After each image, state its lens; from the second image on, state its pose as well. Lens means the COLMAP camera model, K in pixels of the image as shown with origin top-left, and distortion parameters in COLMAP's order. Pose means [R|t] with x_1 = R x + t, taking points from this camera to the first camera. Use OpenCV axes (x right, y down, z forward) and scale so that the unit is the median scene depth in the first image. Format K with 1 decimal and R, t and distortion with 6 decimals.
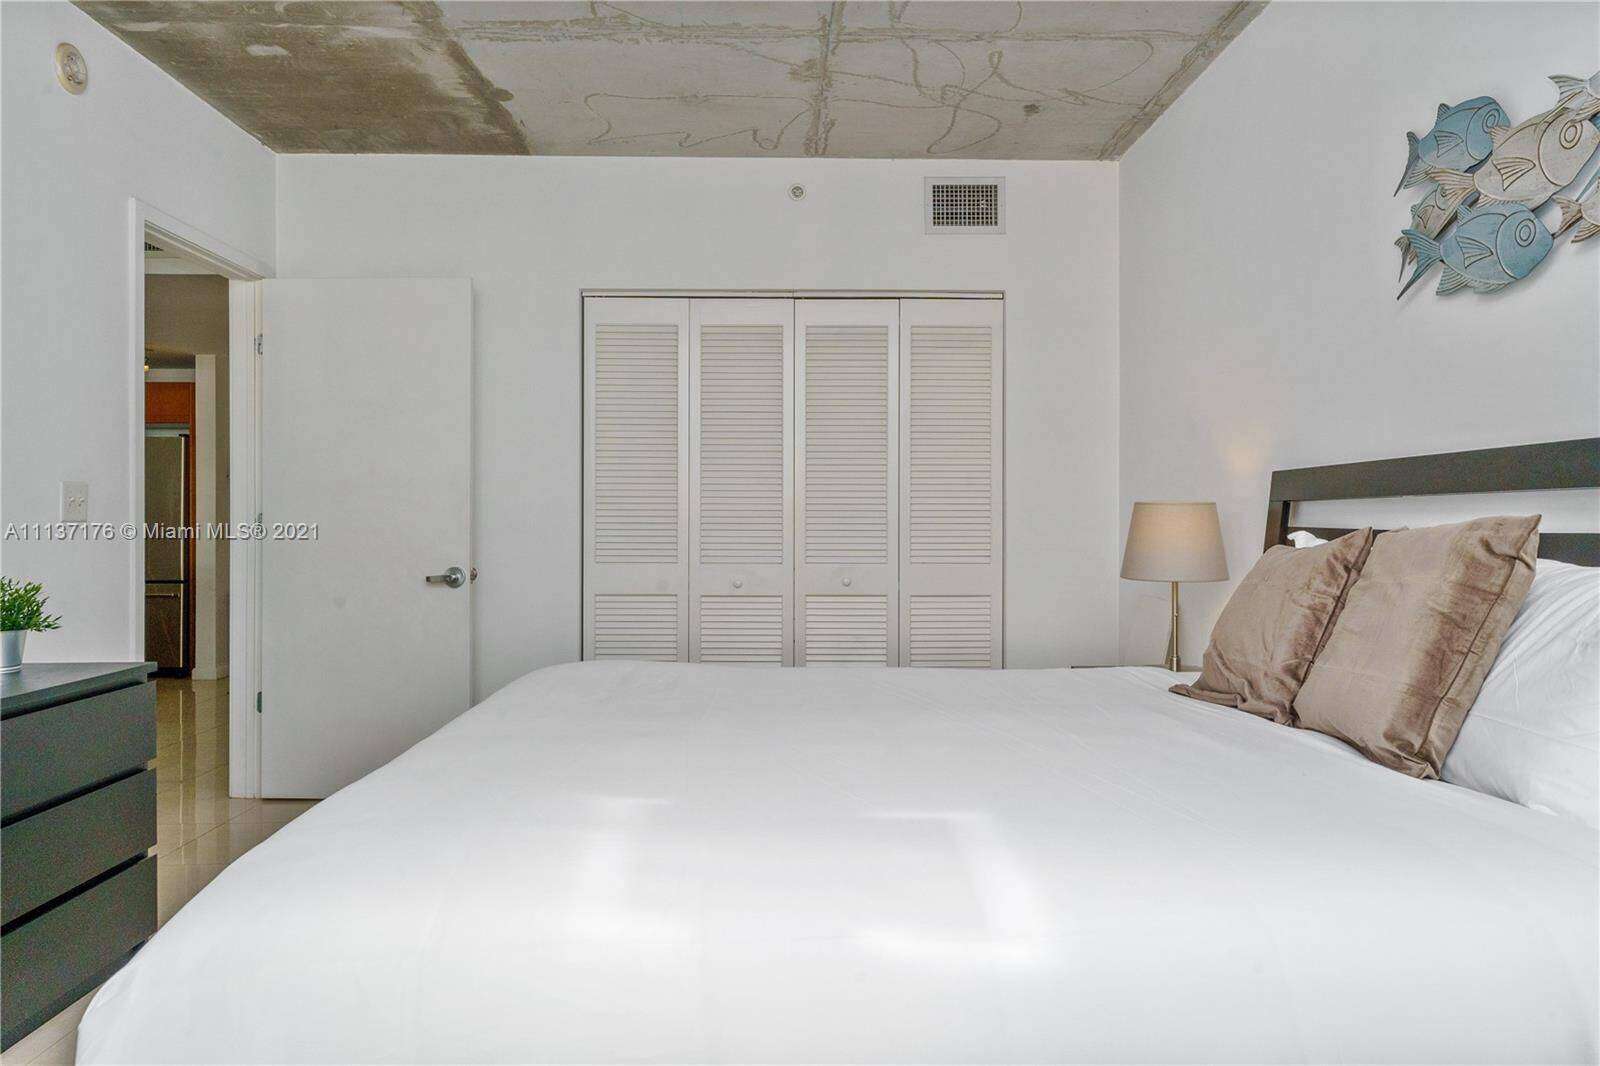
lens RADIAL K [[1083.3, 0, 792.4], [0, 1083.3, 513.4], [0, 0, 1]] dist [0.000318, -0.000035]
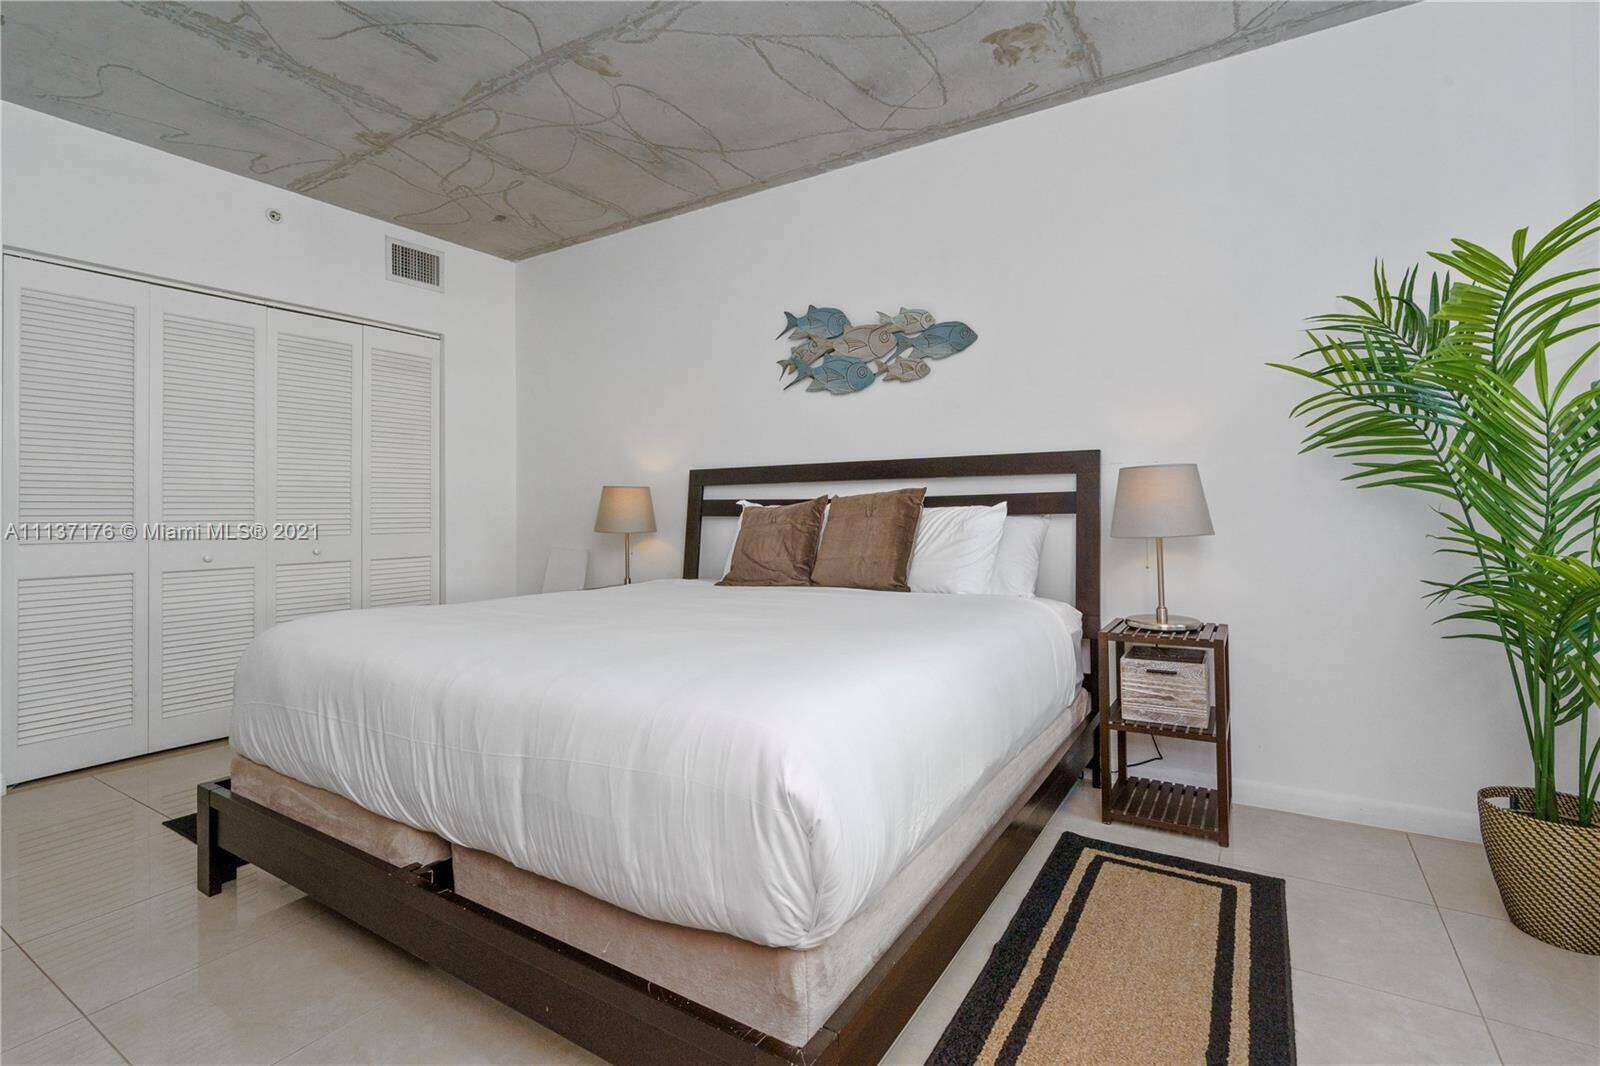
lens RADIAL K [[747.8, 0, 804.7], [0, 747.8, 489.2], [0, 0, 1]] dist [-0.004682, 0.000354]
pose [[0.541742, 0.013074, 0.840443, -0.485504], [0.007215, 0.999770, -0.020203, 0.019827], [-0.840514, 0.017009, 0.541523, 0.137204]]
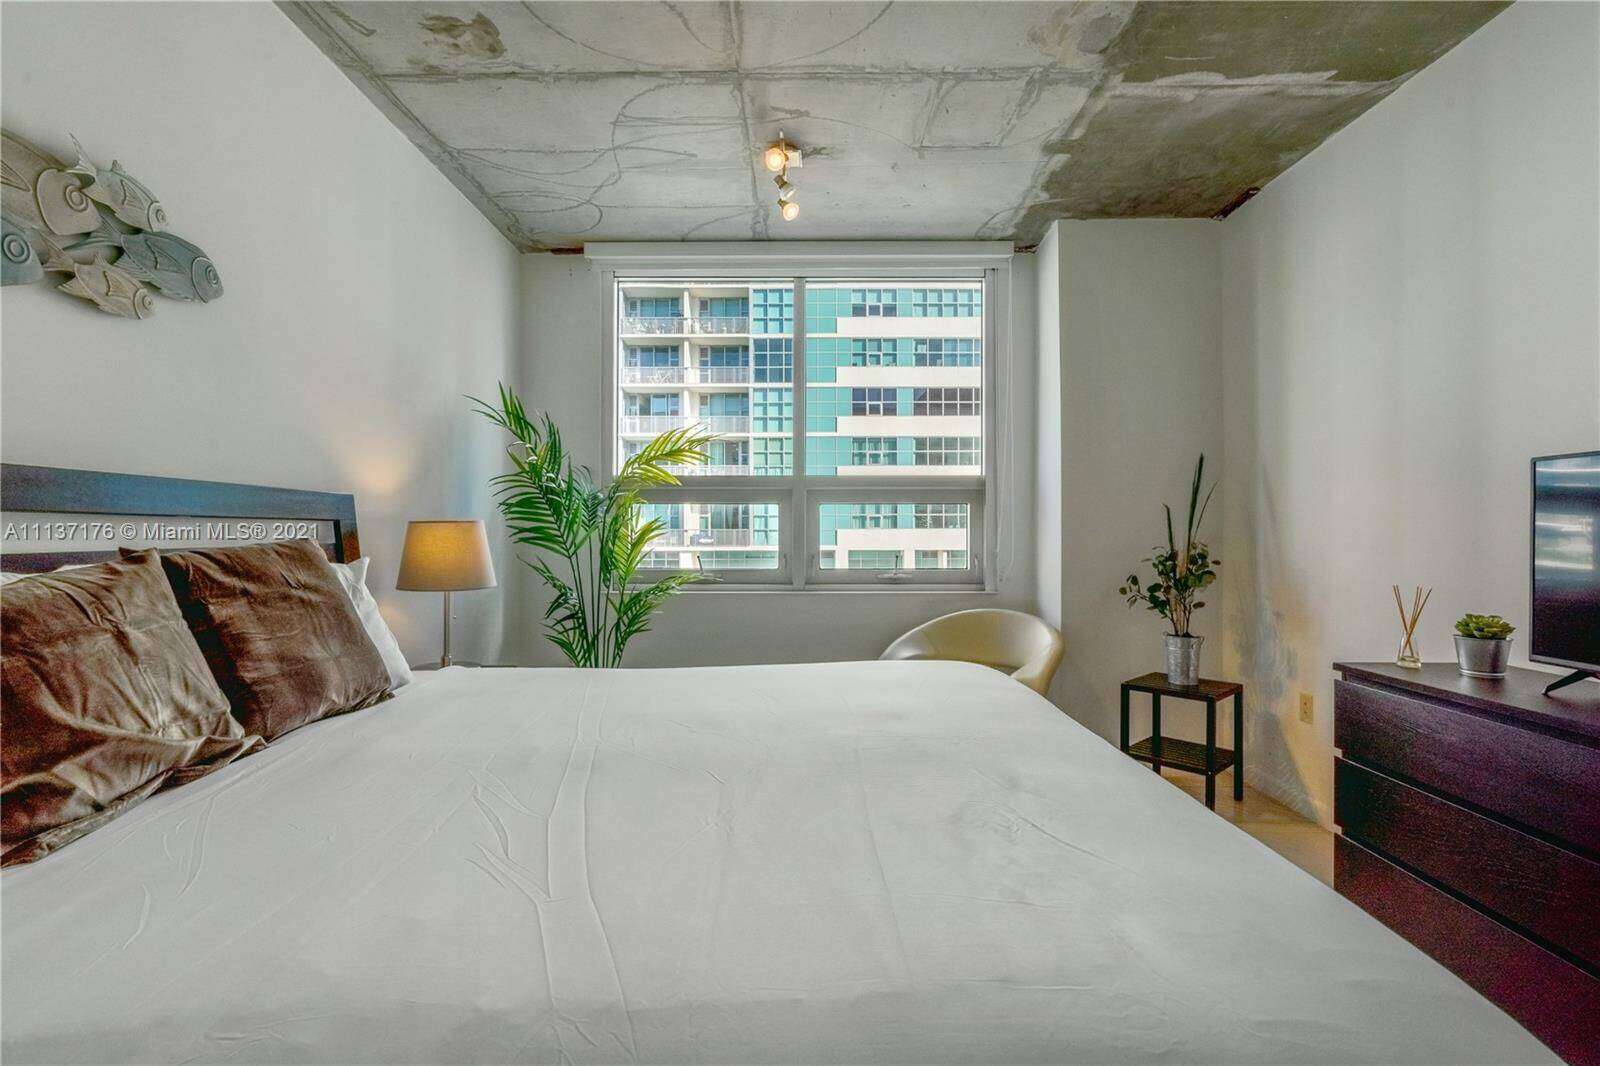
lens RADIAL K [[724.6, 0, 801.4], [0, 724.6, 532.2], [0, 0, 1]] dist [-0.003340, 0.001379]
pose [[-0.999497, 0.002448, 0.031615, -0.035535], [0.002134, 0.999948, -0.009950, 0.003969], [-0.031638, -0.009877, -0.999451, 1.024349]]
